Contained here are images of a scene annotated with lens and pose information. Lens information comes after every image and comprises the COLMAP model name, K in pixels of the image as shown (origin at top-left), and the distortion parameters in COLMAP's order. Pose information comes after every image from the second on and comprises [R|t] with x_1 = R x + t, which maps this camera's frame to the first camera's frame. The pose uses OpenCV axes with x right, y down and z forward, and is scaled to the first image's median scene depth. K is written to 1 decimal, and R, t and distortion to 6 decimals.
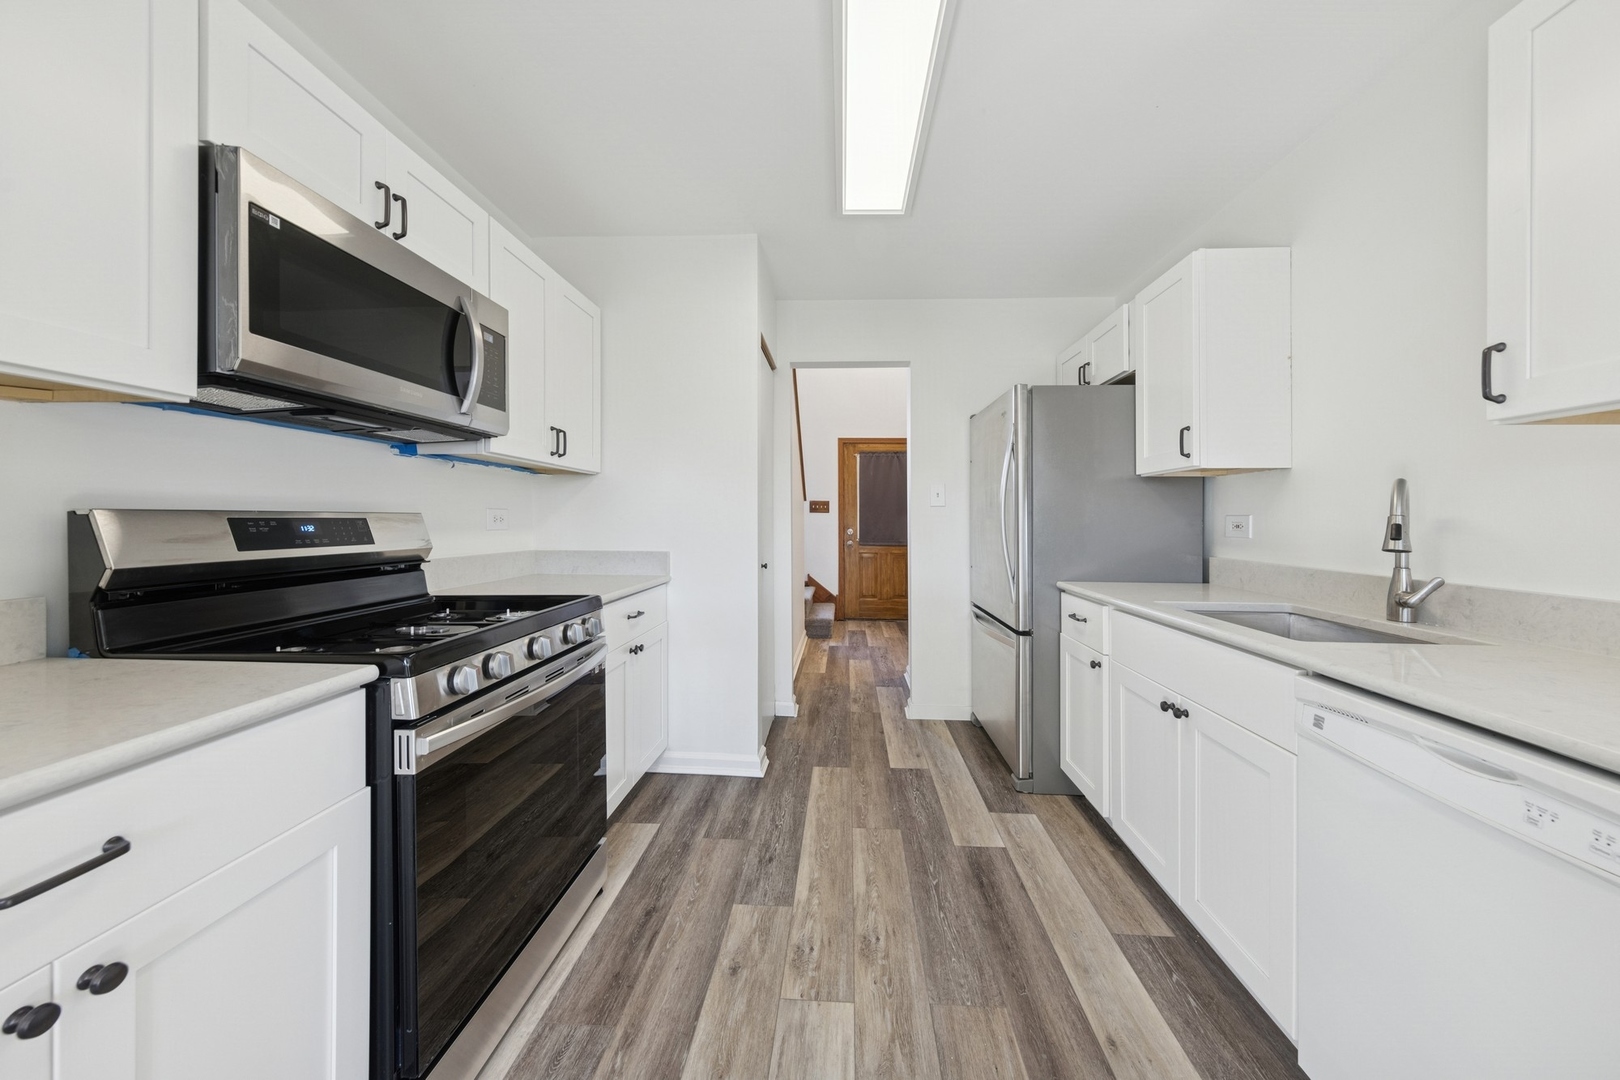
lens RADIAL K [[540.0, 0, 815.1], [0, 540.0, 522.7], [0, 0, 1]] dist [-0.000063, -0.000018]
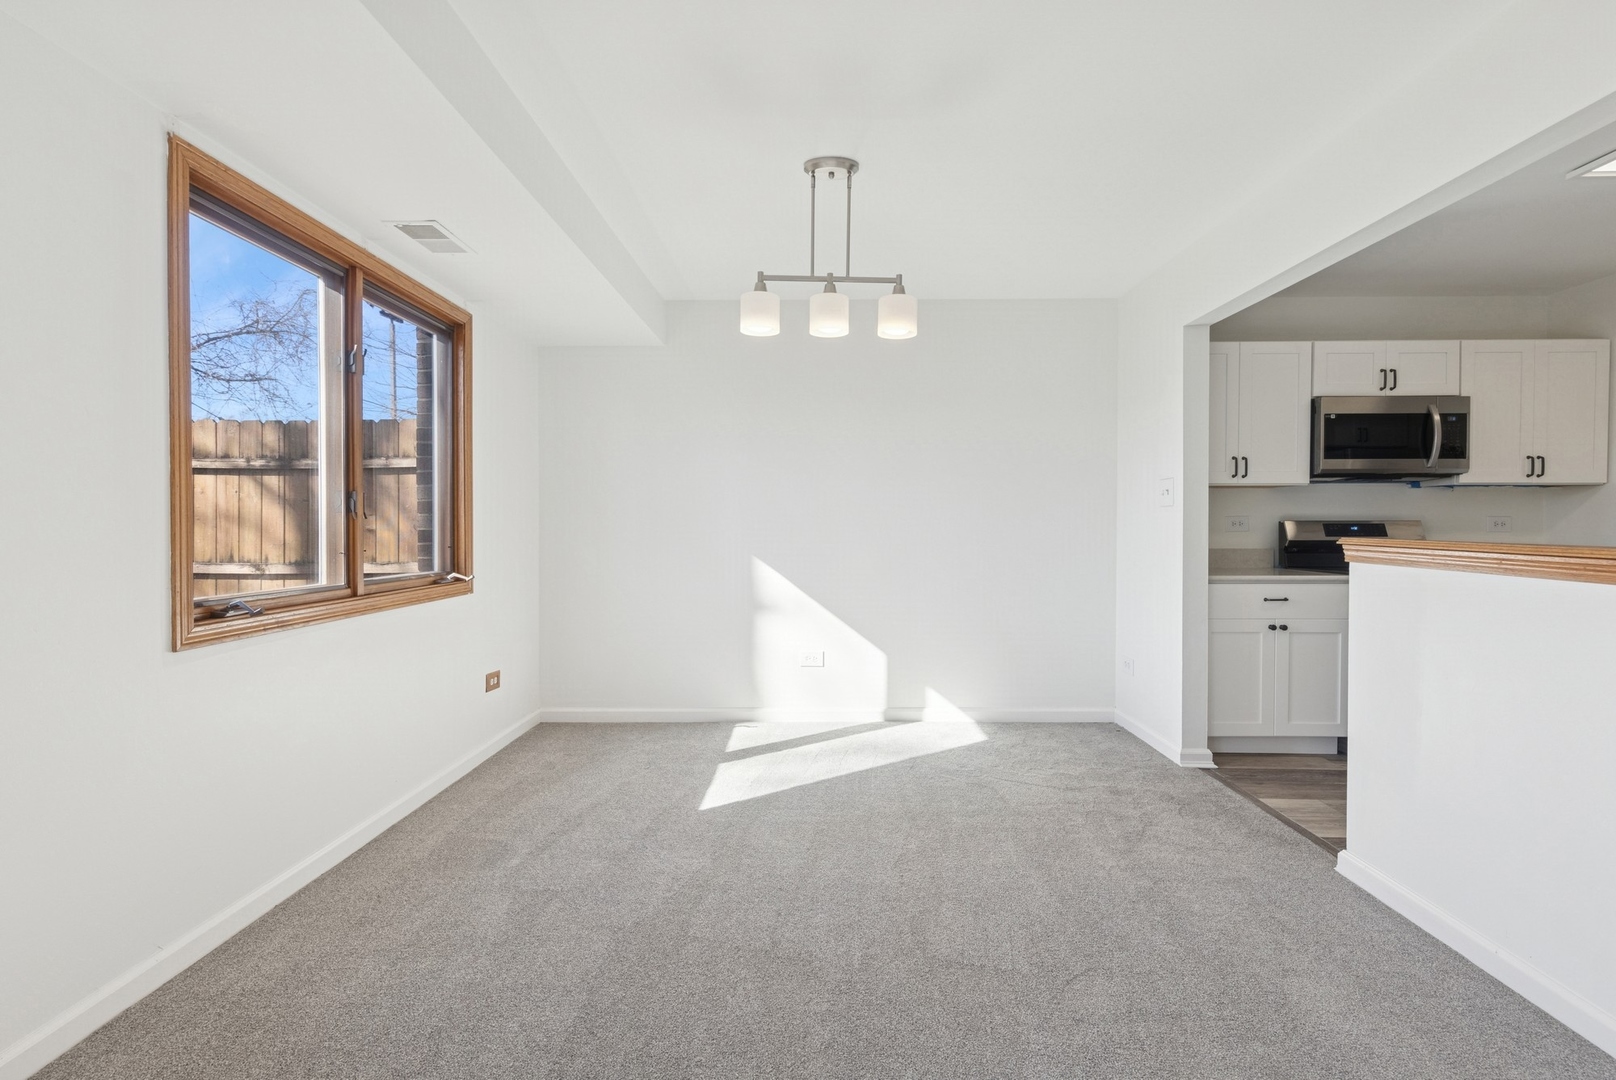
lens RADIAL K [[699.4, 0, 808.0], [0, 699.4, 540.0], [0, 0, 1]] dist [0.001249, -0.000009]
pose [[0.034294, 0.013010, -0.999327, 2.509387], [-0.003939, 0.999909, 0.012883, 0.041273], [0.999404, 0.003494, 0.034343, -1.817425]]
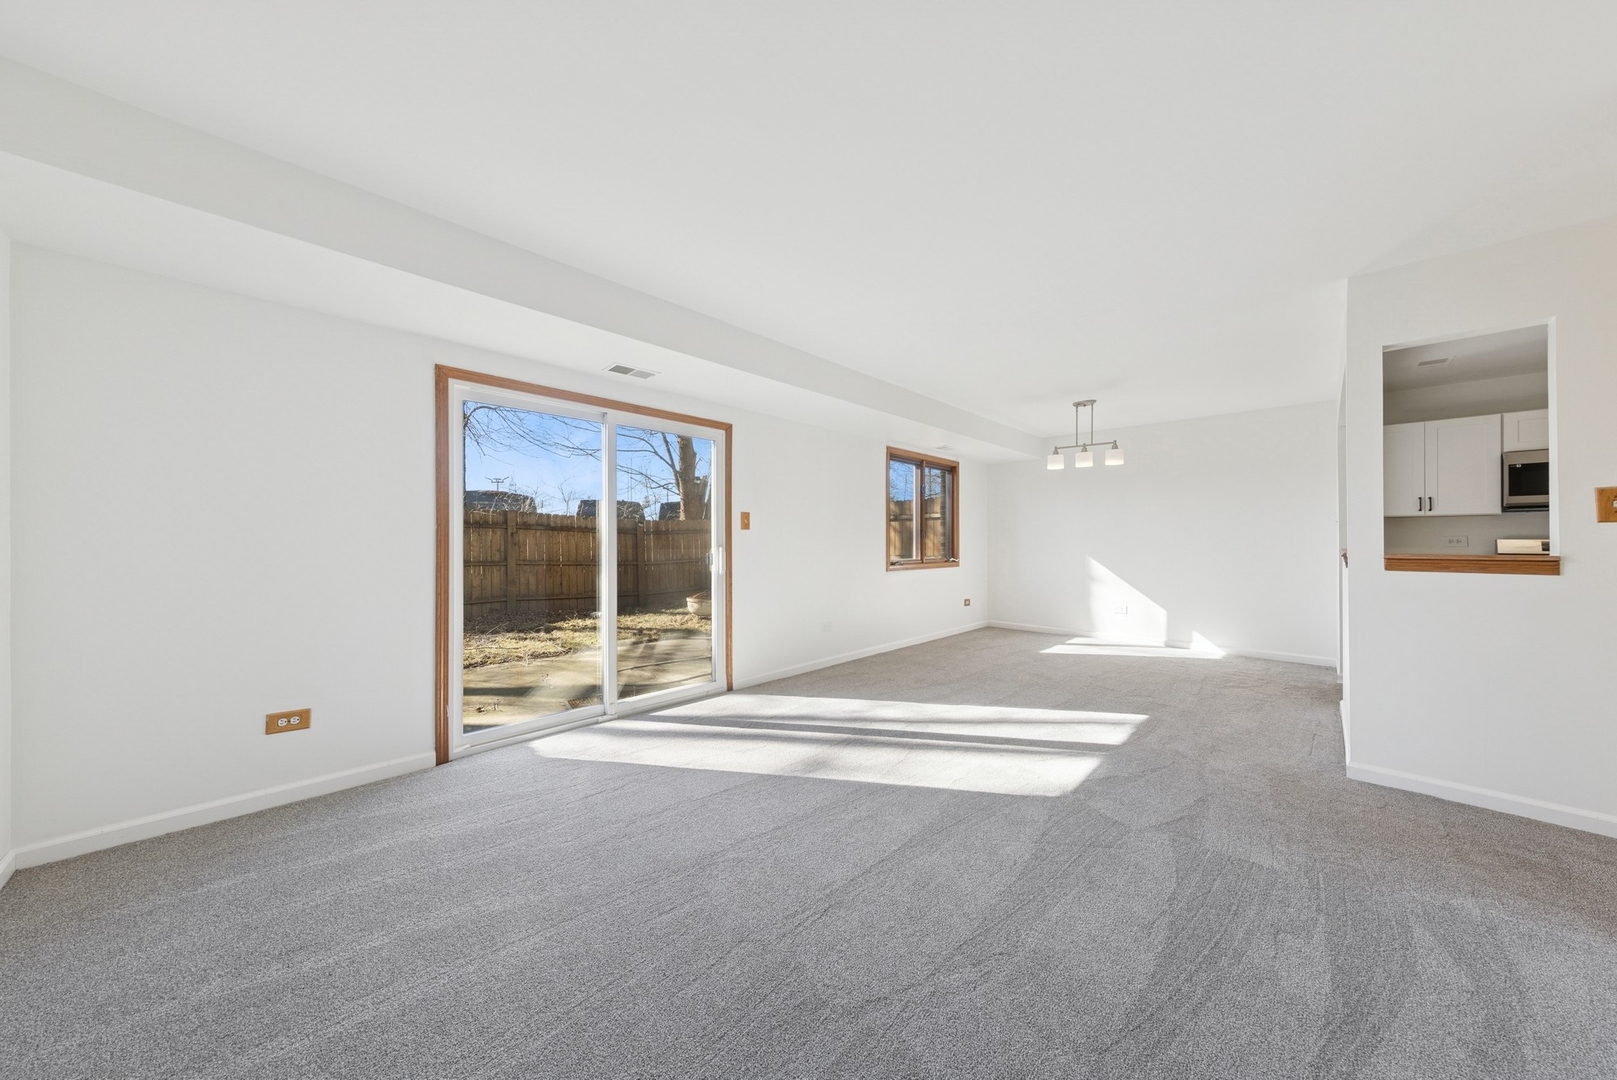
lens RADIAL K [[539.0, 0, 813.6], [0, 539.0, 522.8], [0, 0, 1]] dist [-0.000063, -0.000018]
pose [[-0.651492, -0.029575, -0.758079, 5.341533], [-0.009103, 0.999473, -0.031169, 0.025937], [0.758601, -0.013405, -0.651418, -0.336452]]
